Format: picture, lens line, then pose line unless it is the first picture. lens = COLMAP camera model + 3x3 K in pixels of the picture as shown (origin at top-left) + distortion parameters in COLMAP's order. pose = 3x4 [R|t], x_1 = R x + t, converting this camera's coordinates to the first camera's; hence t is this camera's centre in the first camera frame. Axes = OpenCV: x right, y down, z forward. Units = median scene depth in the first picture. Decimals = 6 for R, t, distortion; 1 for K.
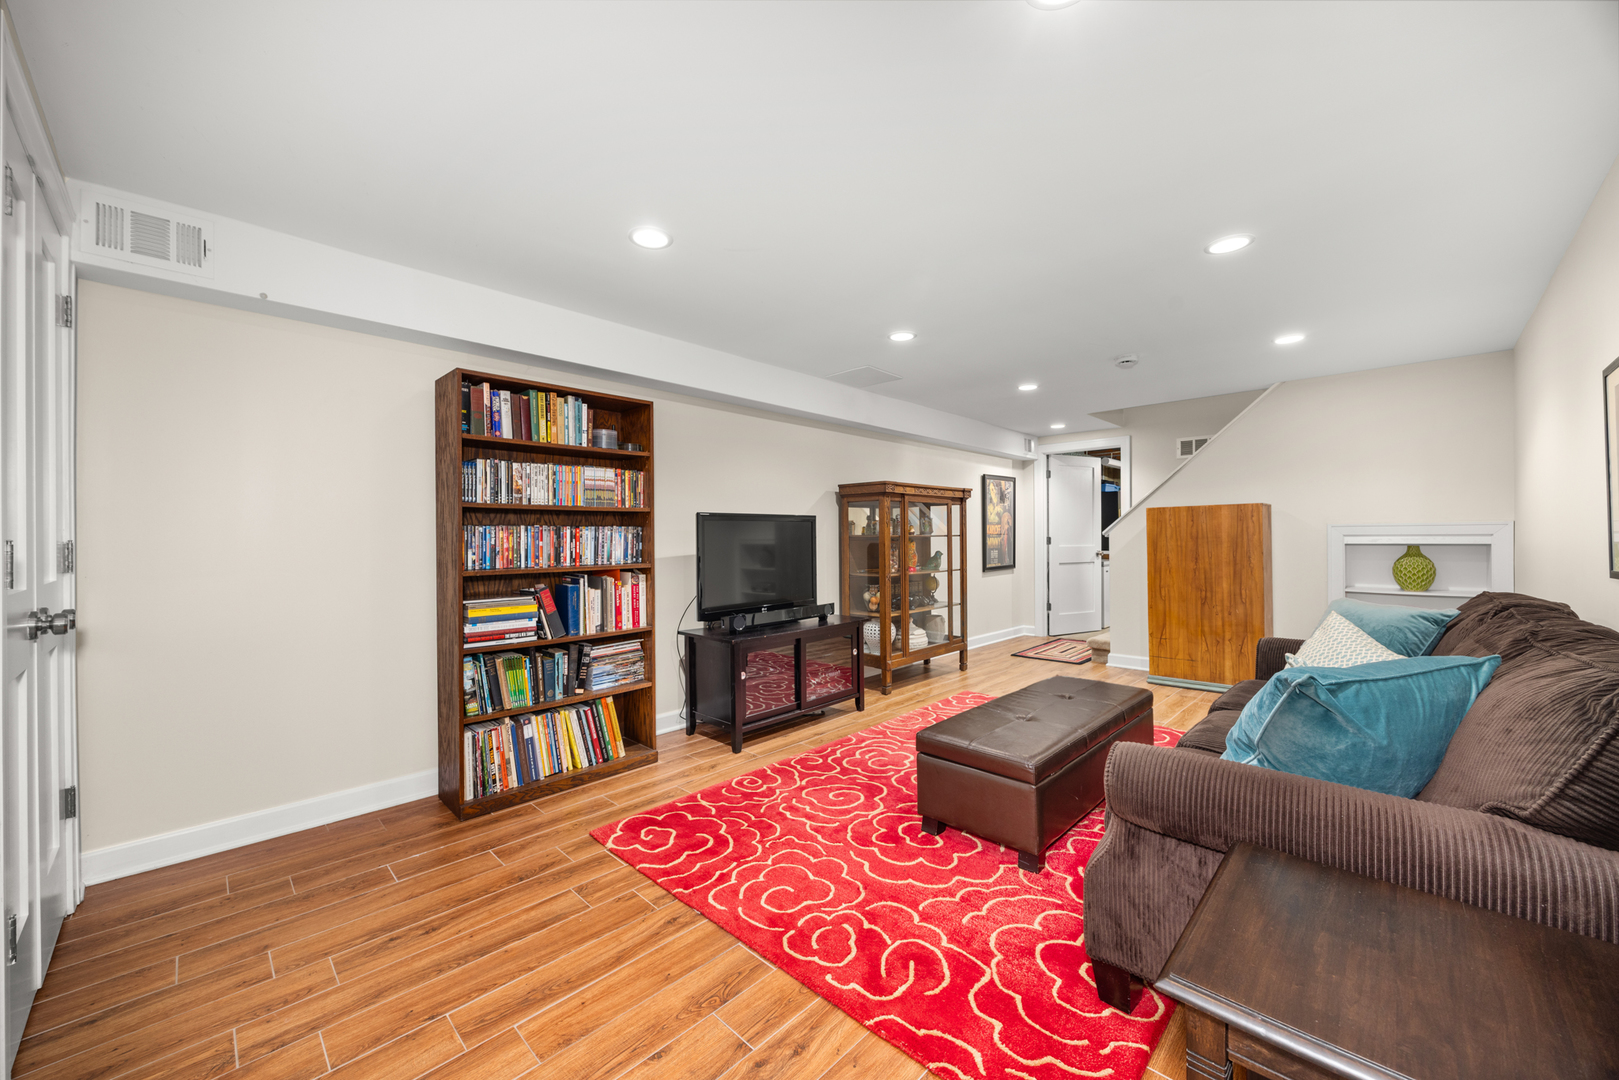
lens RADIAL K [[613.6, 0, 809.1], [0, 613.6, 537.0], [0, 0, 1]] dist [-0.004237, 0.000363]
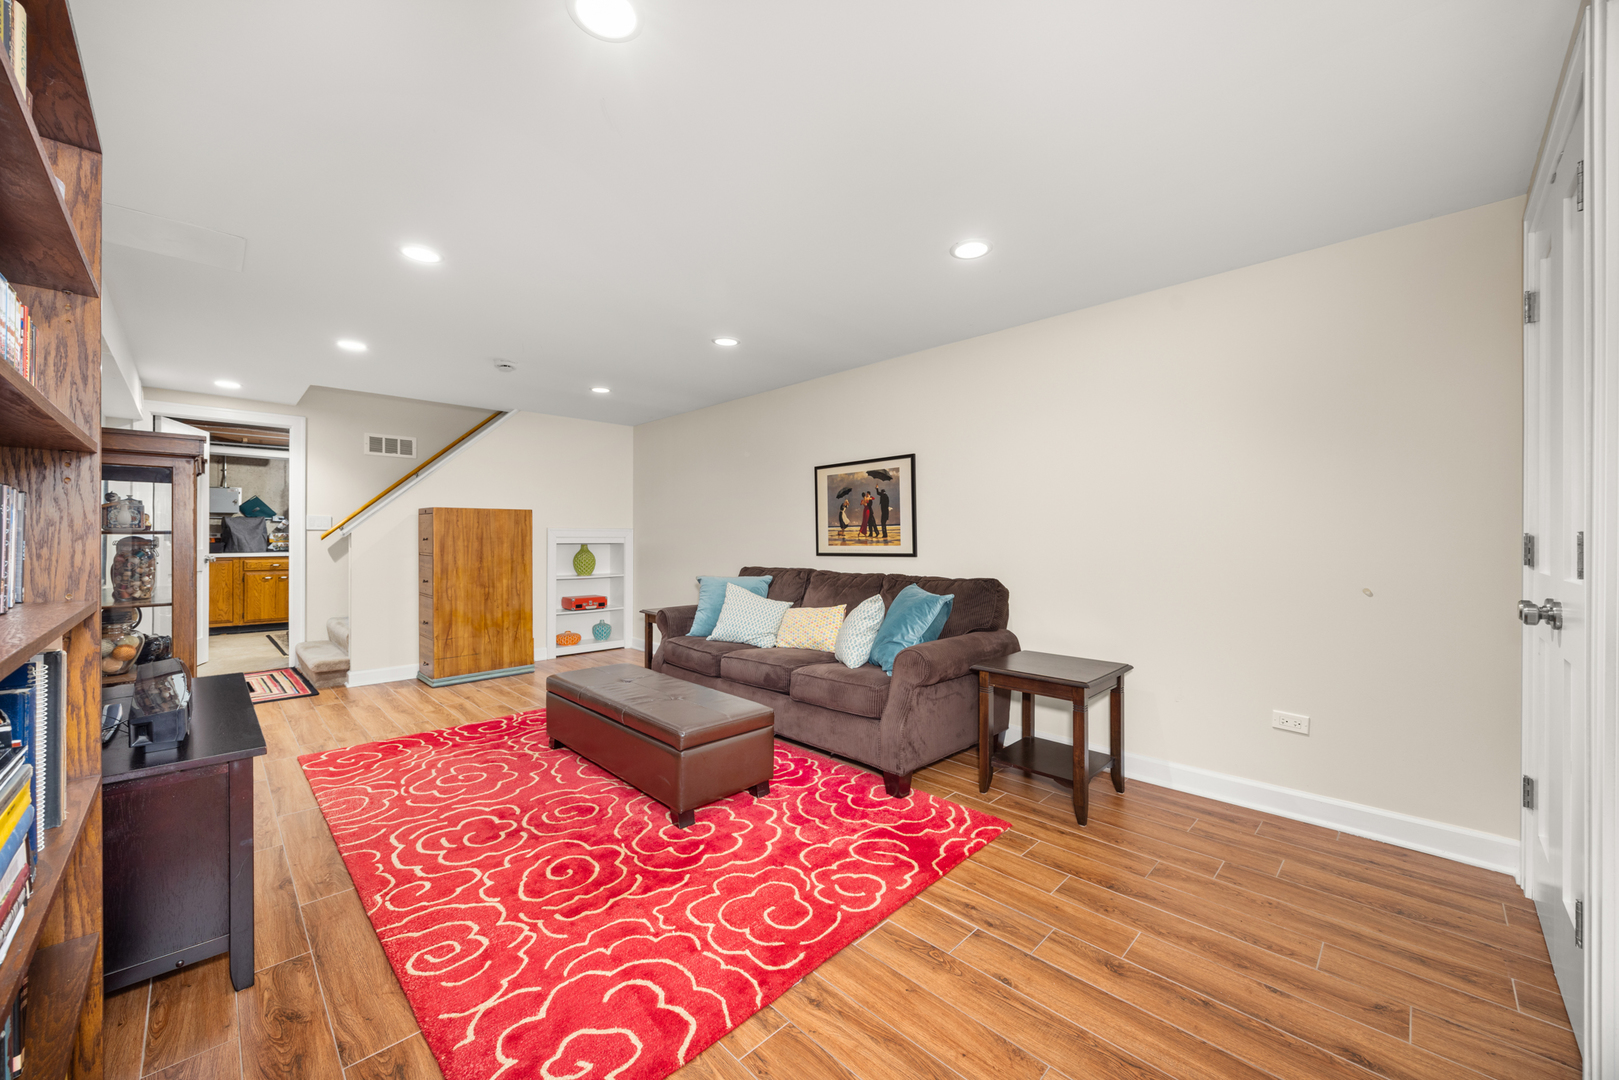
lens RADIAL K [[613.6, 0, 807.2], [0, 613.6, 537.8], [0, 0, 1]] dist [-0.004237, 0.000363]
pose [[0.013825, 0.006760, 0.999882, -0.760805], [-0.002381, 0.999975, -0.006728, 0.010625], [-0.999902, -0.002288, 0.013841, 0.731753]]
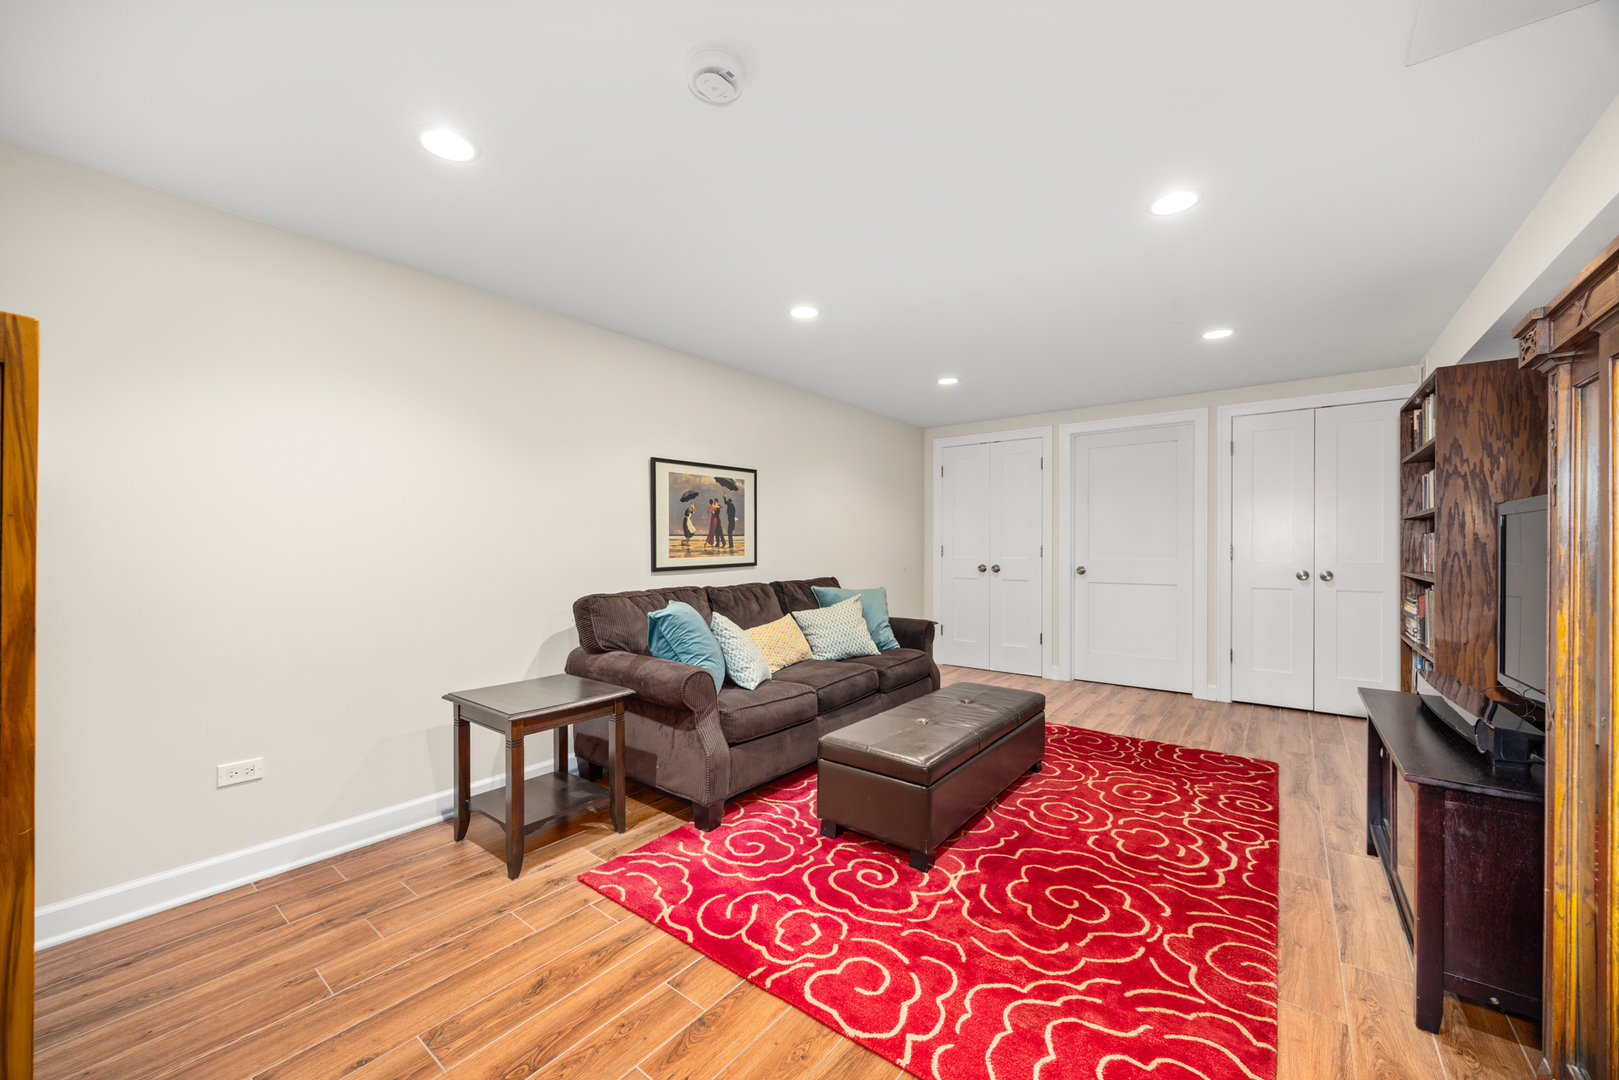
lens RADIAL K [[613.6, 0, 807.9], [0, 613.6, 545.2], [0, 0, 1]] dist [-0.004237, 0.000363]
pose [[-0.993400, 0.008023, -0.114418, 0.774311], [0.007990, 0.999968, 0.000747, -0.006616], [0.114420, -0.000172, -0.993432, 2.104239]]
